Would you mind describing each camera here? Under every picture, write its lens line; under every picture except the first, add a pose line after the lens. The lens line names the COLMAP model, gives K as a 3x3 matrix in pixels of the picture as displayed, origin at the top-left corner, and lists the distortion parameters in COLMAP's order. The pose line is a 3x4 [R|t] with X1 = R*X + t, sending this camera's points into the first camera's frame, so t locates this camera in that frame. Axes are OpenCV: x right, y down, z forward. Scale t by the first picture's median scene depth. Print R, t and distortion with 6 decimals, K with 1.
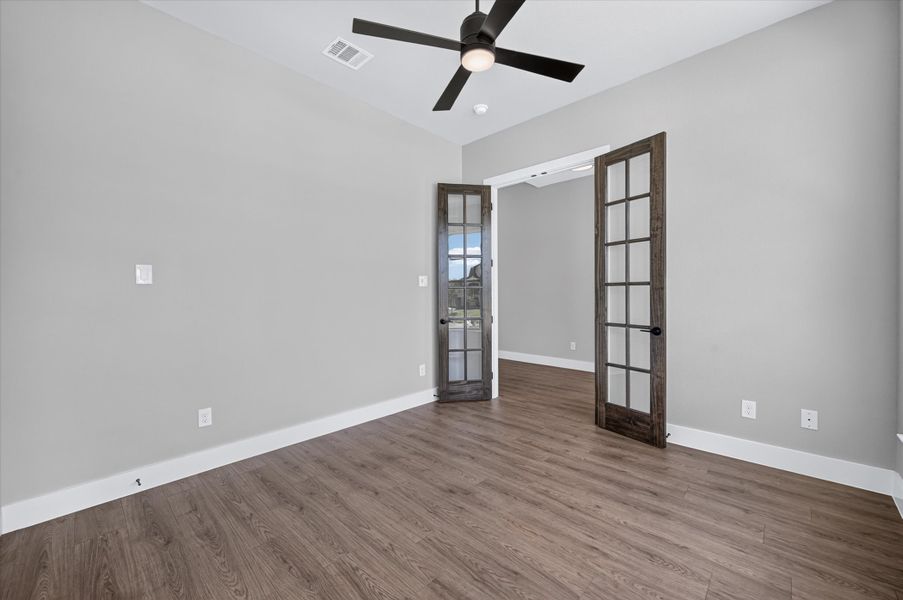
lens RADIAL K [[358.7, 0, 454.9], [0, 358.7, 290.4], [0, 0, 1]] dist [0.001214, 0.000200]
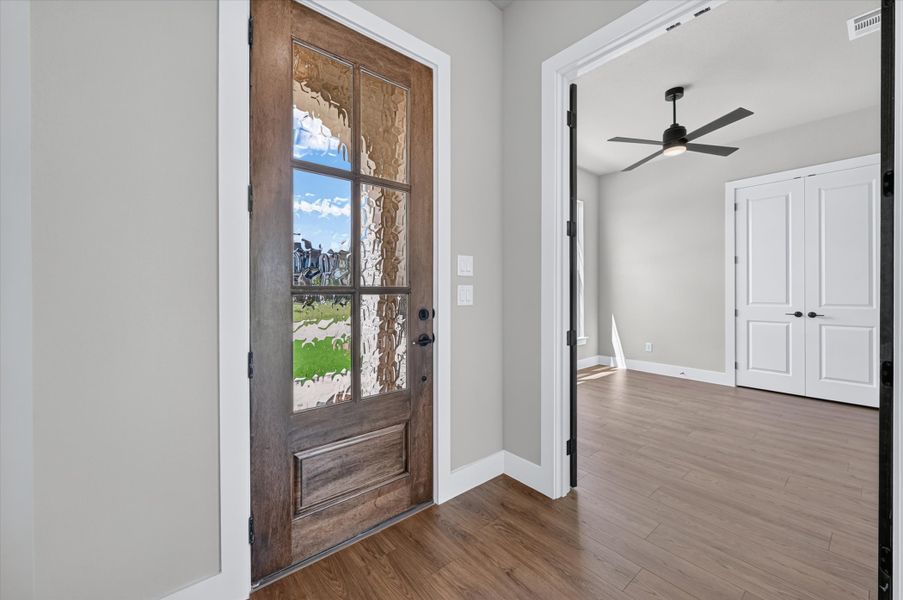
lens RADIAL K [[358.7, 0, 454.9], [0, 358.7, 290.4], [0, 0, 1]] dist [0.001214, 0.000200]
pose [[-0.992424, -0.001074, 0.122858, 0.686571], [-0.001906, 0.999976, -0.006651, 0.023578], [-0.122848, -0.006834, -0.992402, 2.169080]]
